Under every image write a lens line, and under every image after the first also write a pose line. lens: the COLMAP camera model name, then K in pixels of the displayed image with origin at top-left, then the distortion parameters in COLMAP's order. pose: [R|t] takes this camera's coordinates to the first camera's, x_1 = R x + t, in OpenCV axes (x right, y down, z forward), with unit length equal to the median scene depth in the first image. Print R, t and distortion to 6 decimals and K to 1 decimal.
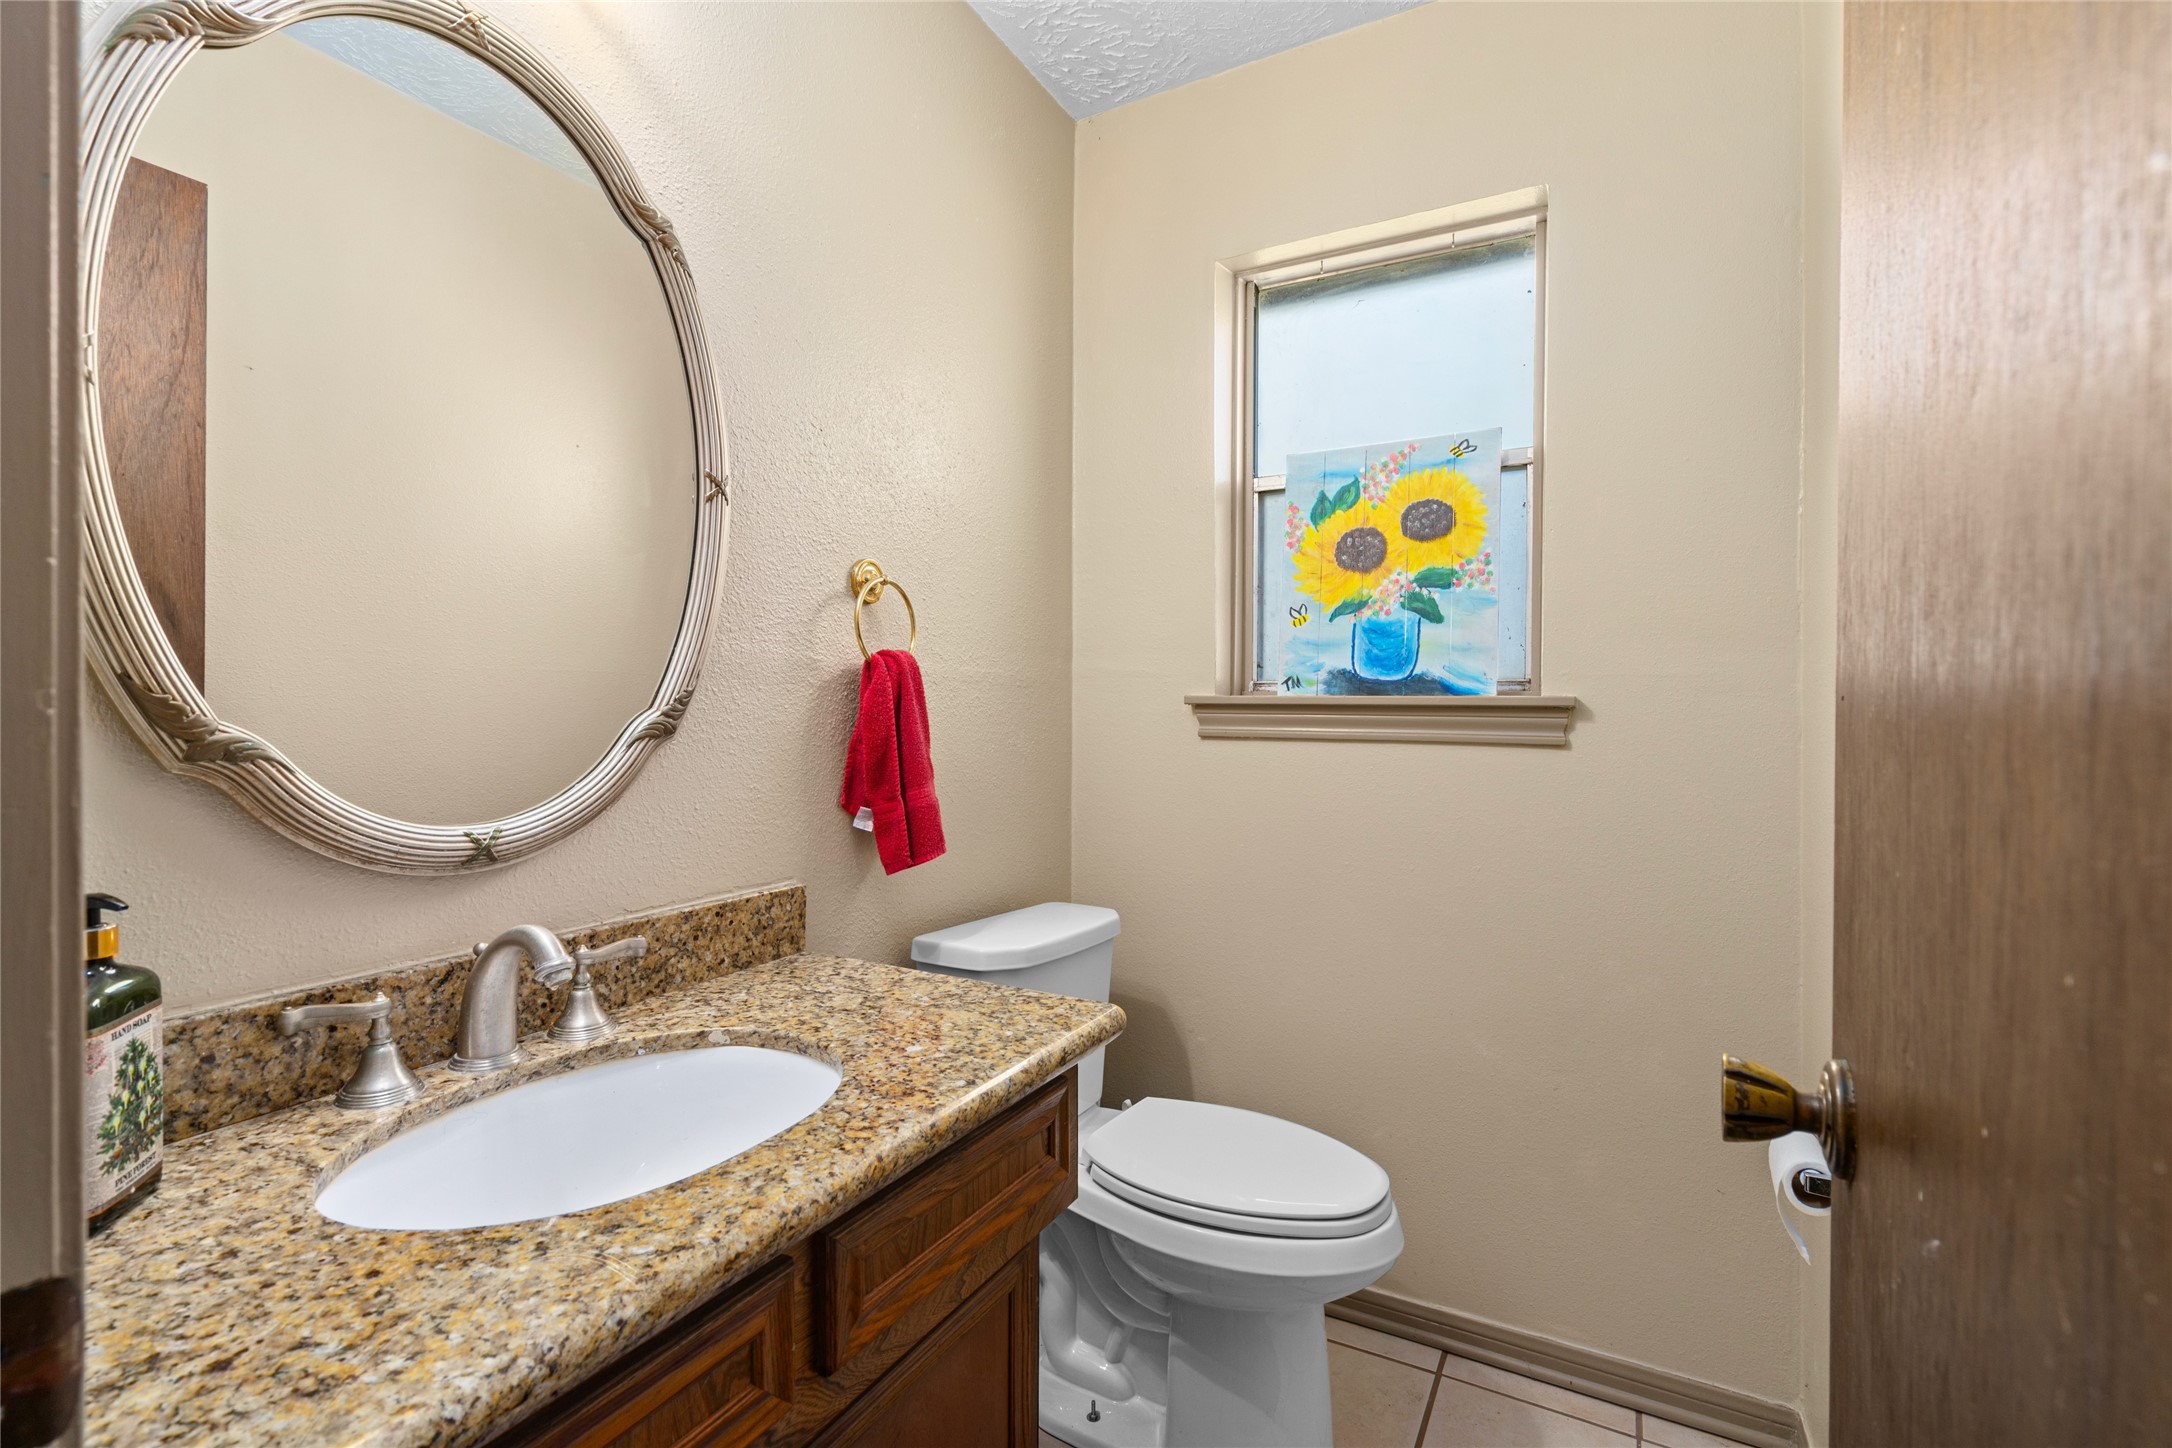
lens RADIAL K [[994.0, 0, 1086.1], [0, 994.0, 718.9], [0, 0, 1]] dist [-0.001215, -0.000383]
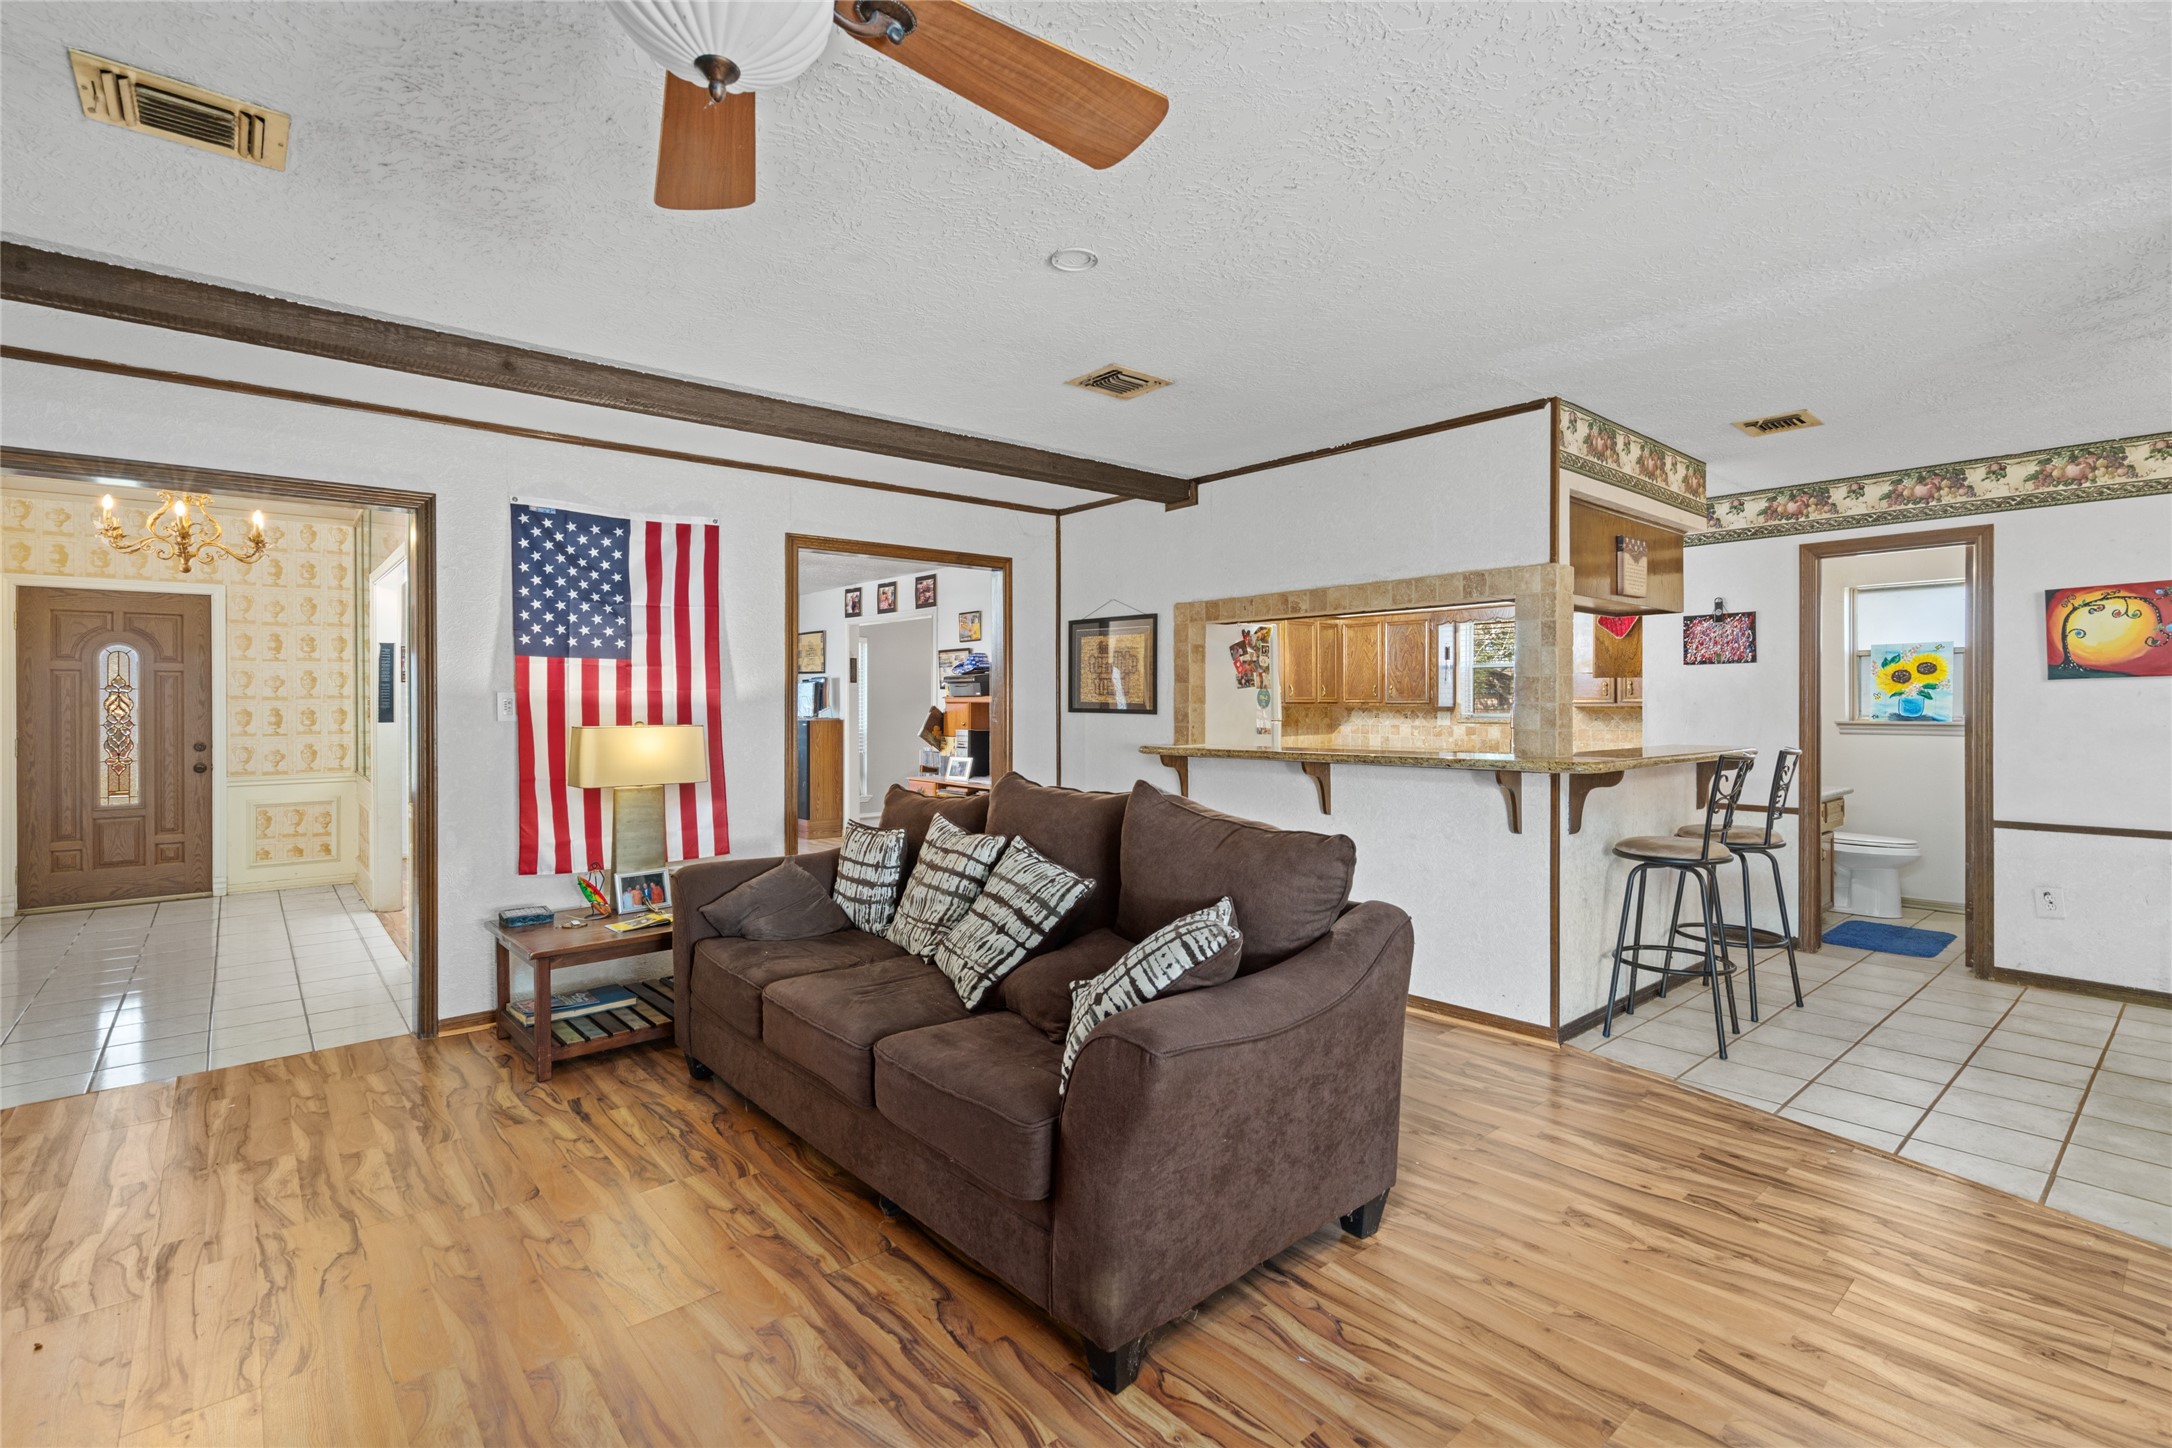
lens RADIAL K [[994.0, 0, 1090.5], [0, 994.0, 705.4], [0, 0, 1]] dist [-0.001215, -0.000383]
pose [[0.935958, -0.007350, -0.352036, -1.086022], [0.005047, 0.999959, -0.007458, -0.065273], [0.352076, 0.005204, 0.935957, -3.039470]]
